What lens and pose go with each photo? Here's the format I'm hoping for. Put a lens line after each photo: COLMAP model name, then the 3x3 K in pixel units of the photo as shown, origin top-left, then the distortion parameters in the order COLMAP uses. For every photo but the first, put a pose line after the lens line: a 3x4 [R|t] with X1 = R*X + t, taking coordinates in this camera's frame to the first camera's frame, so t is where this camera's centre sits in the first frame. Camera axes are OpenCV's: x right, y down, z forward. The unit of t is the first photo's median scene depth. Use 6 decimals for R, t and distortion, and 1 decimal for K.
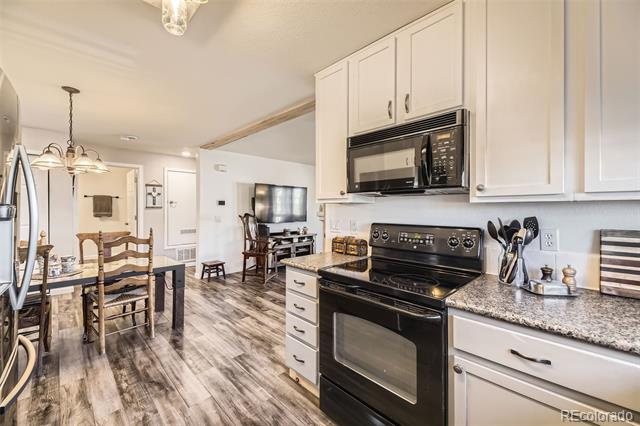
lens RADIAL K [[258.7, 0, 322.5], [0, 258.7, 209.8], [0, 0, 1]] dist [0.015332, -0.001726]
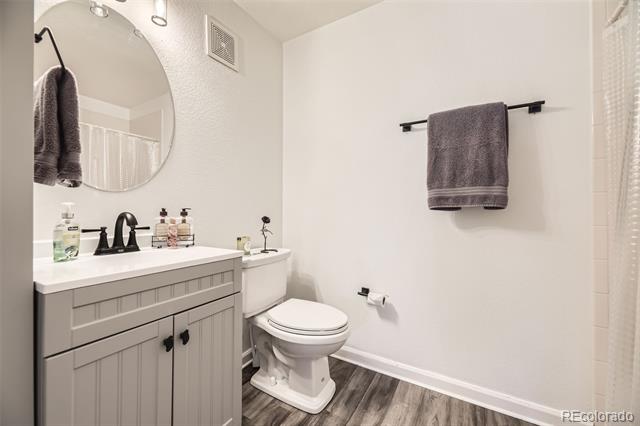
lens RADIAL K [[258.7, 0, 320.4], [0, 258.7, 213.0], [0, 0, 1]] dist [0.015332, -0.001726]
pose [[0.243062, -0.008522, -0.969973, -0.674508], [-0.001893, 0.999955, -0.009260, 0.032654], [0.970009, 0.004087, 0.243035, 0.846086]]
